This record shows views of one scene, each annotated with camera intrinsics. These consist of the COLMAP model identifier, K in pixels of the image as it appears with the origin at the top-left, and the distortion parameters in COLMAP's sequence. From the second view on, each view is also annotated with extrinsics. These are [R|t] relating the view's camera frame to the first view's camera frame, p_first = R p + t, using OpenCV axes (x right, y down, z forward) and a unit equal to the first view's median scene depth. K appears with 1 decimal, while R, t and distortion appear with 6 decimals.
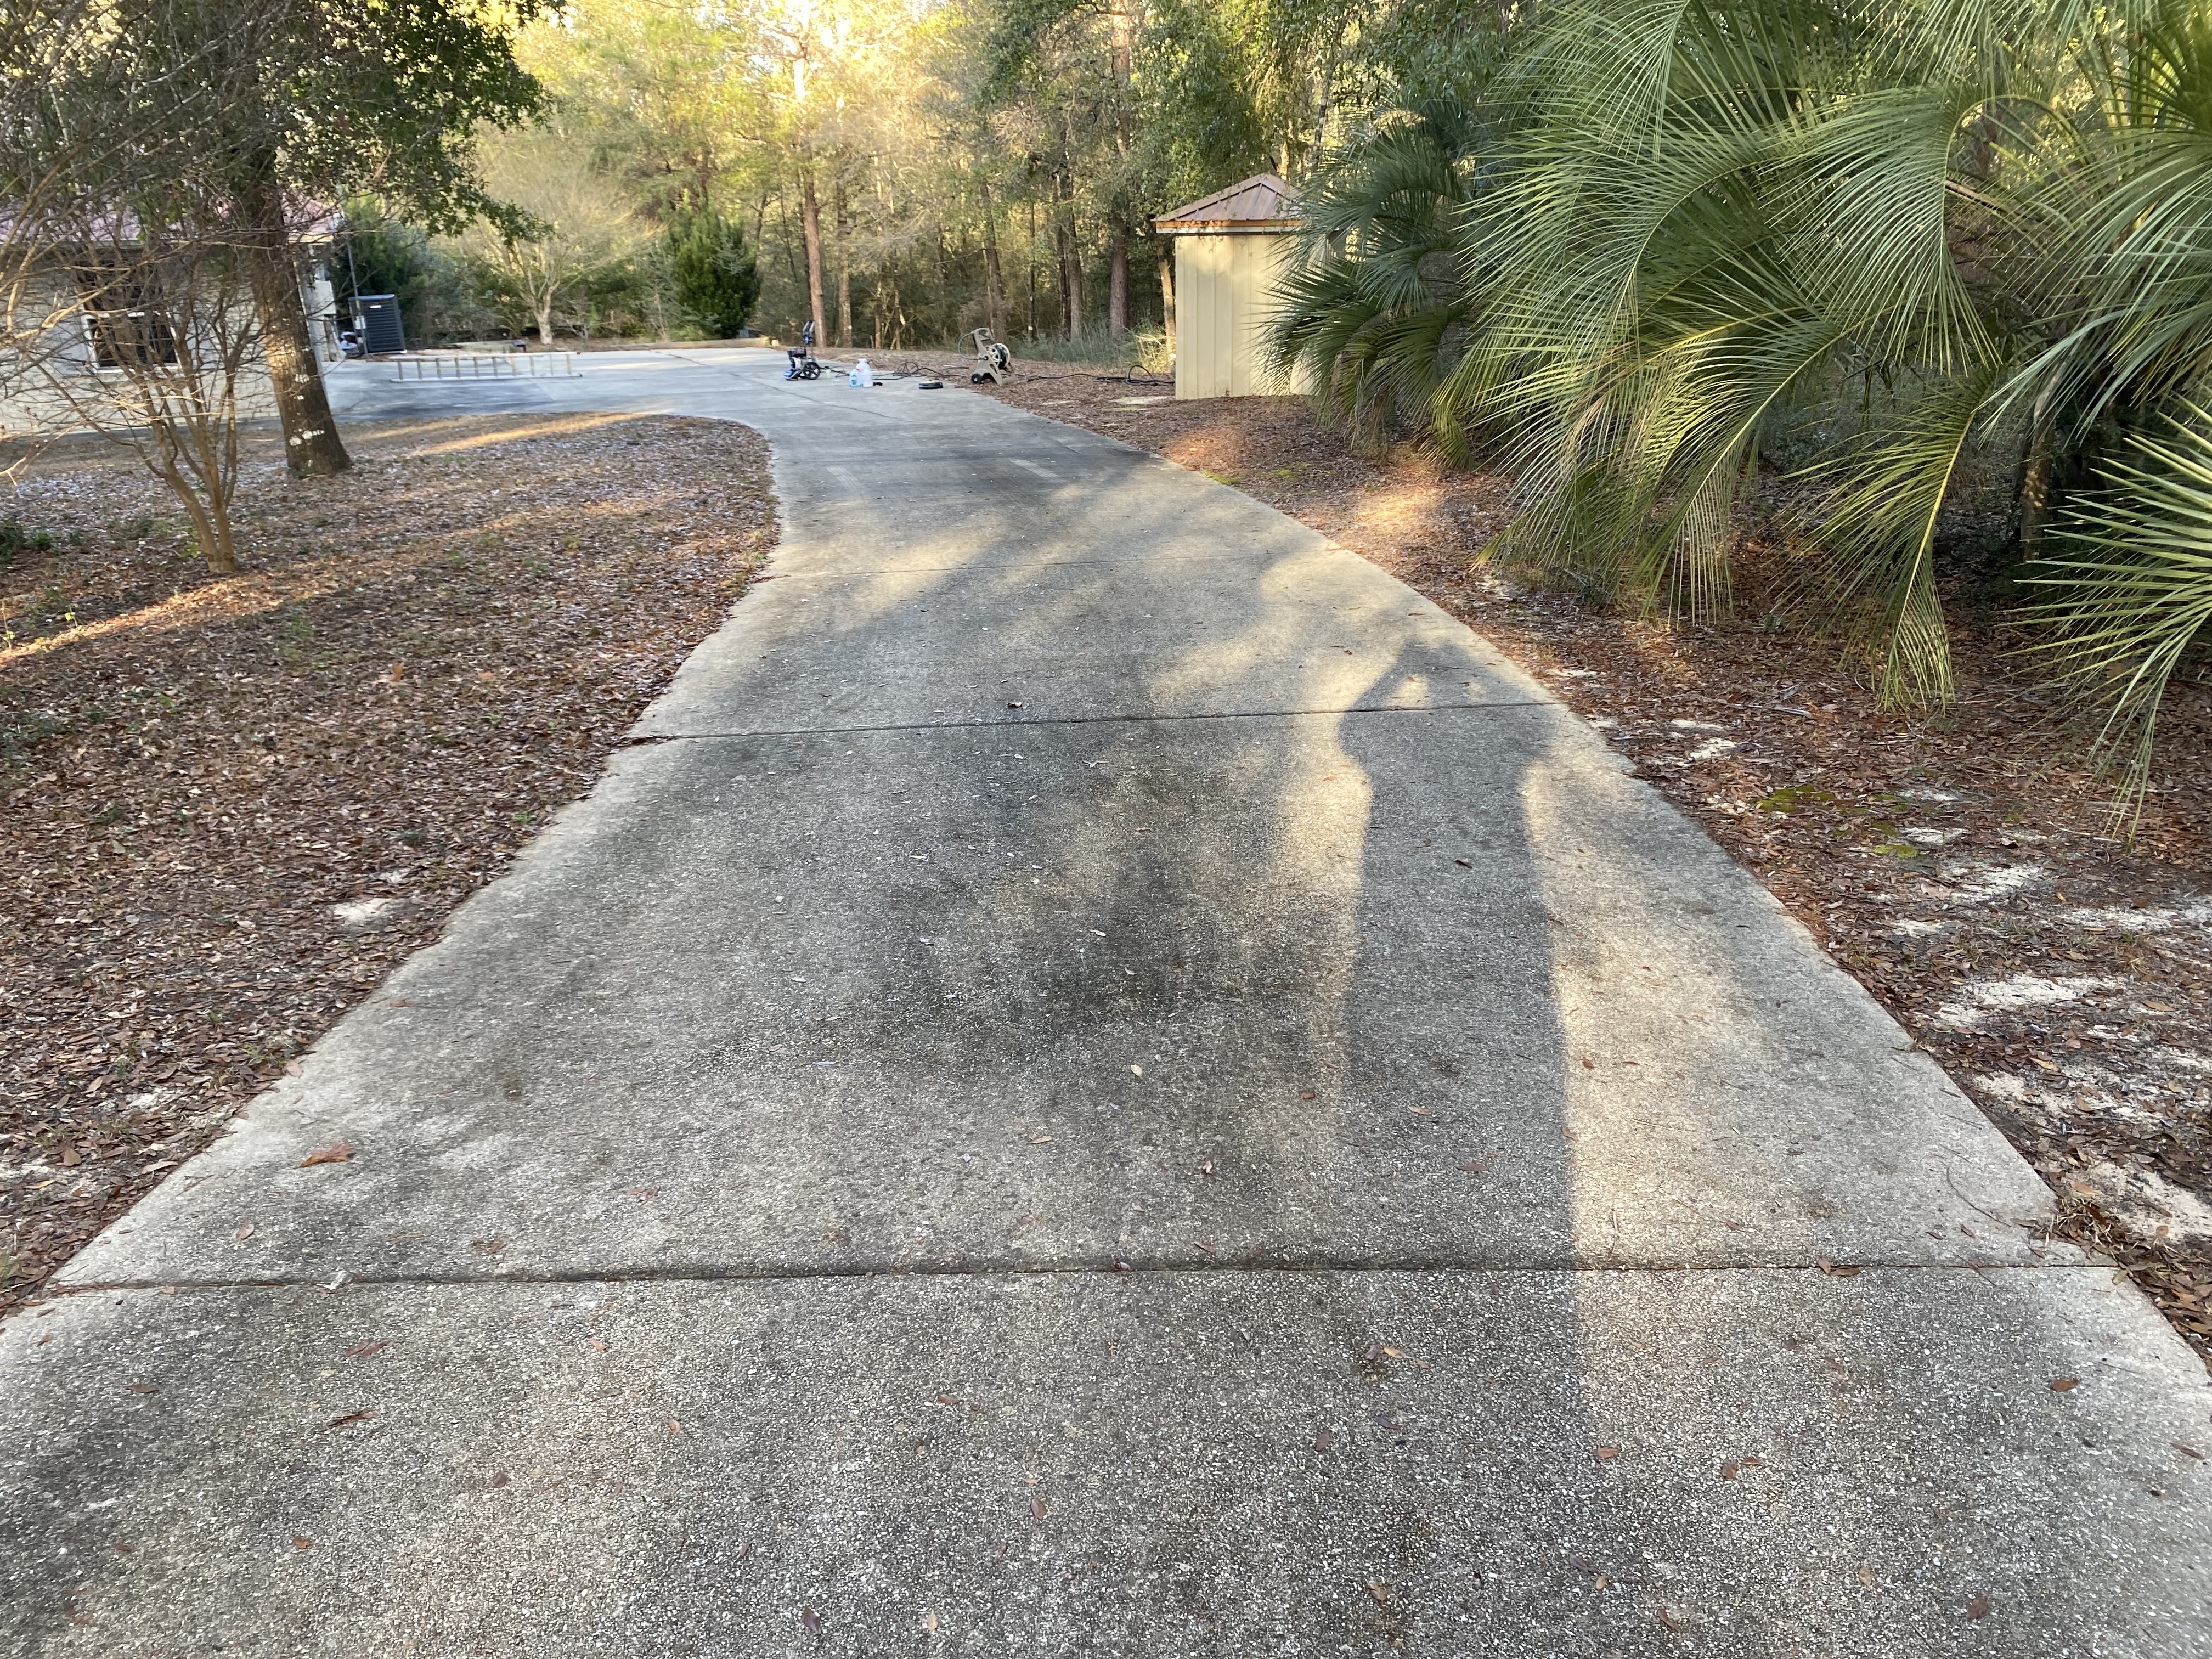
lens RADIAL K [[1699.5, 0, 1106.0], [0, 1699.5, 829.5], [0, 0, 1]] dist [-0.010020, -0.008218]
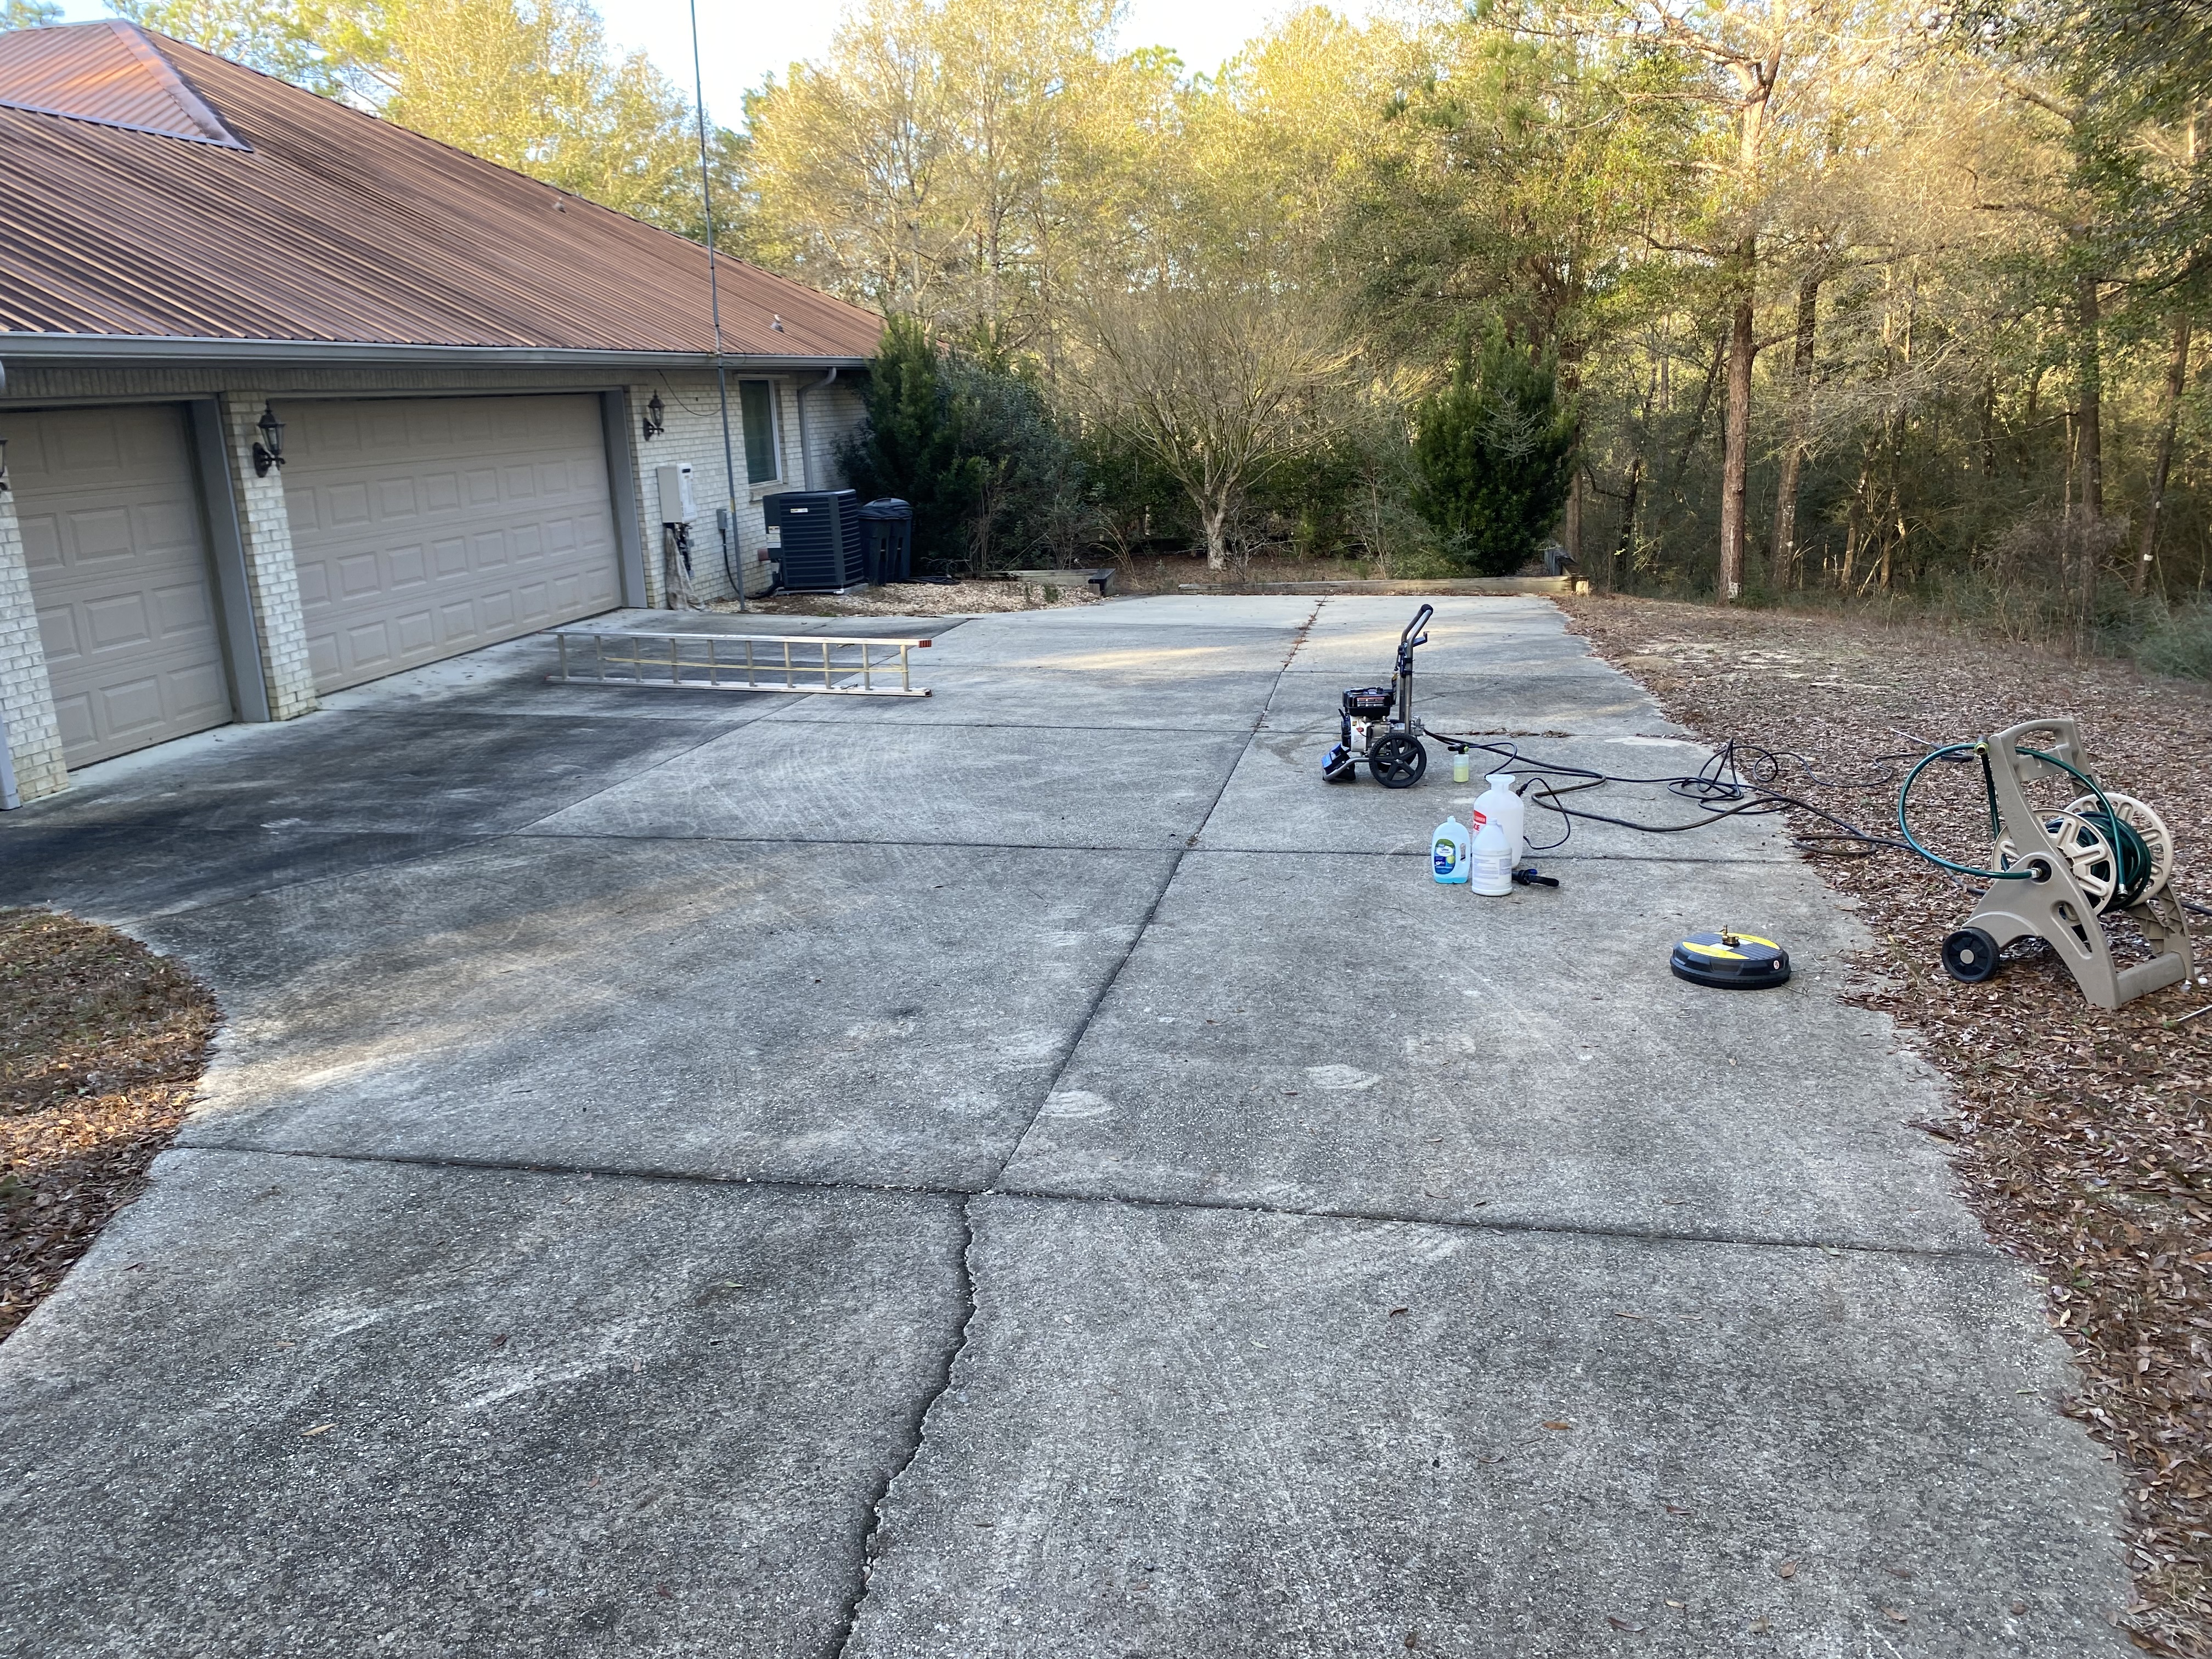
lens RADIAL K [[1635.1, 0, 1106.0], [0, 1635.1, 829.5], [0, 0, 1]] dist [-0.003829, -0.000246]
pose [[0.834896, 0.122537, -0.536594, -0.038488], [-0.171299, 0.984334, -0.041745, -0.165090], [0.523072, 0.126771, 0.842808, 0.502707]]
